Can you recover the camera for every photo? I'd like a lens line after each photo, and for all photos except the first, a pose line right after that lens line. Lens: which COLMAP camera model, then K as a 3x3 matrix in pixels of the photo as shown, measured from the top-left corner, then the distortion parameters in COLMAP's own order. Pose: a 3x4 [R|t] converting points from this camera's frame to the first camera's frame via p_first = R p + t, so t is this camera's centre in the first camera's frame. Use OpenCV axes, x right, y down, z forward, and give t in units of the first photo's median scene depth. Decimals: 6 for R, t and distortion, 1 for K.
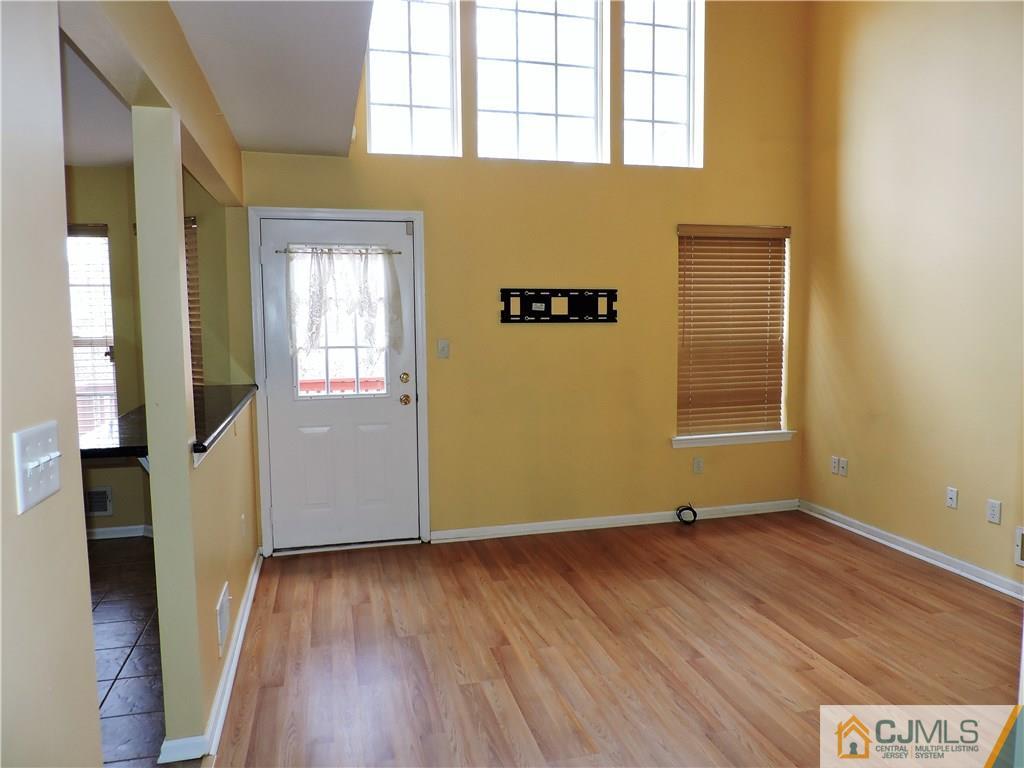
lens RADIAL K [[728.9, 0, 512.2], [0, 728.9, 382.5], [0, 0, 1]] dist [-0.023753, 0.005942]
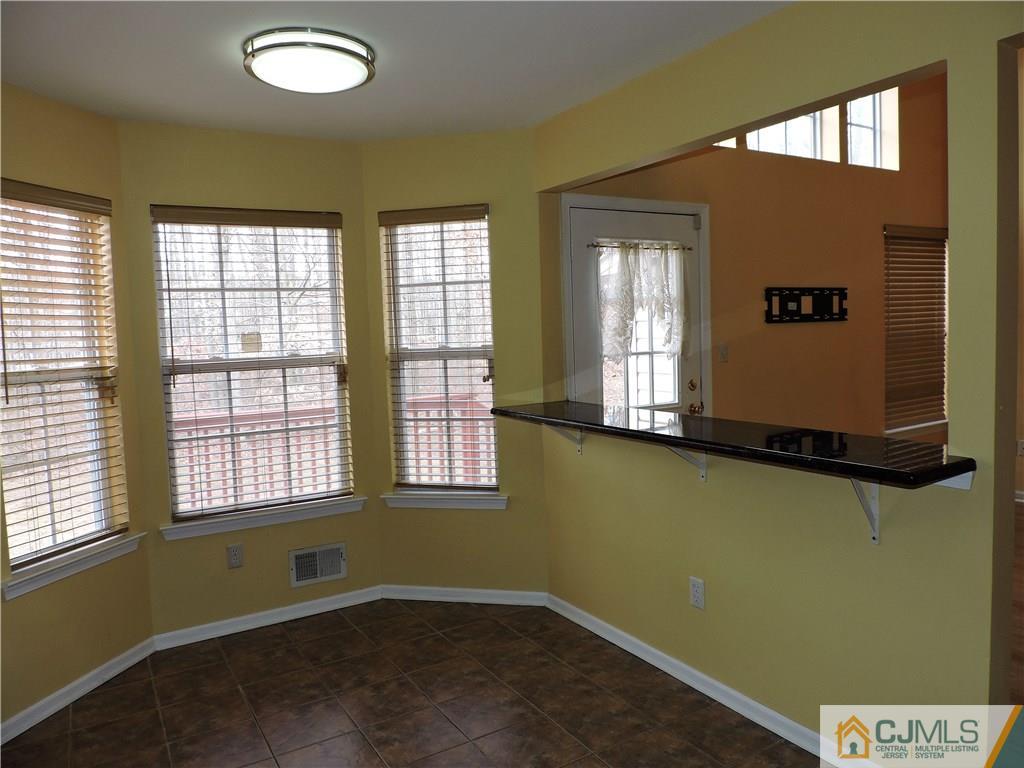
lens RADIAL K [[728.9, 0, 518.3], [0, 728.9, 383.5], [0, 0, 1]] dist [-0.023753, 0.005942]
pose [[0.957209, -0.049016, 0.285217, -0.601509], [0.055389, 0.998362, -0.014315, -0.007217], [-0.284048, 0.029500, 0.958356, 0.179864]]
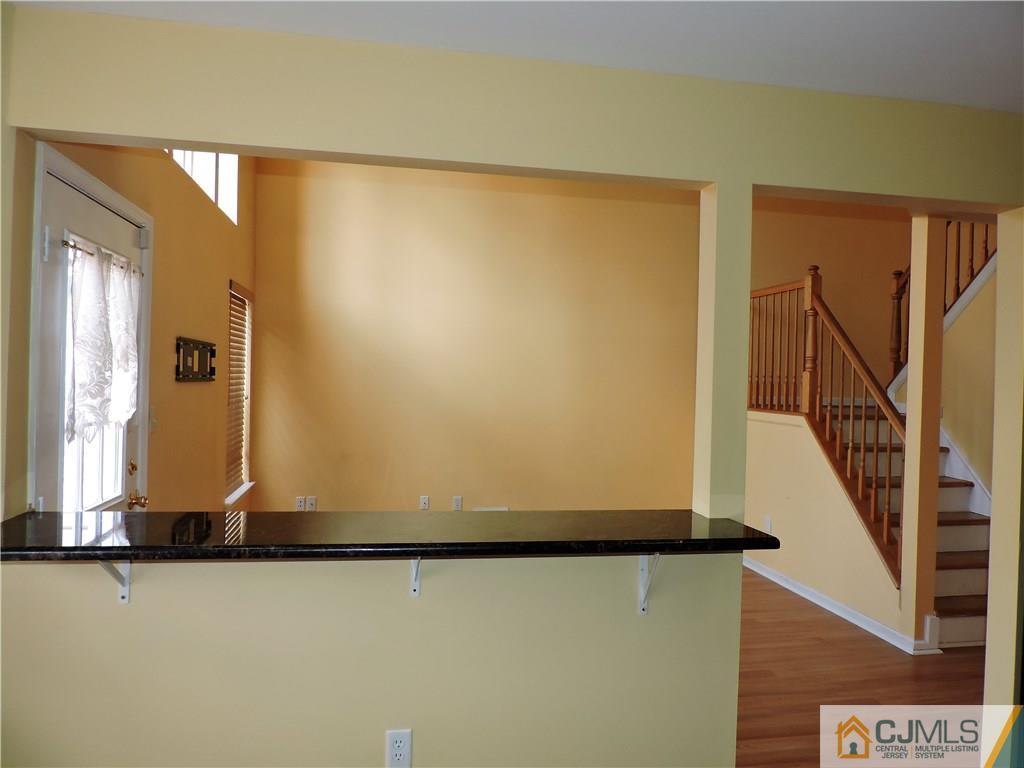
lens RADIAL K [[728.9, 0, 516.2], [0, 728.9, 387.7], [0, 0, 1]] dist [-0.023753, 0.005942]
pose [[0.063163, -0.003462, 0.997997, -0.736690], [0.065473, 0.997854, -0.000682, -0.052418], [-0.995853, 0.065385, 0.063254, 0.604158]]
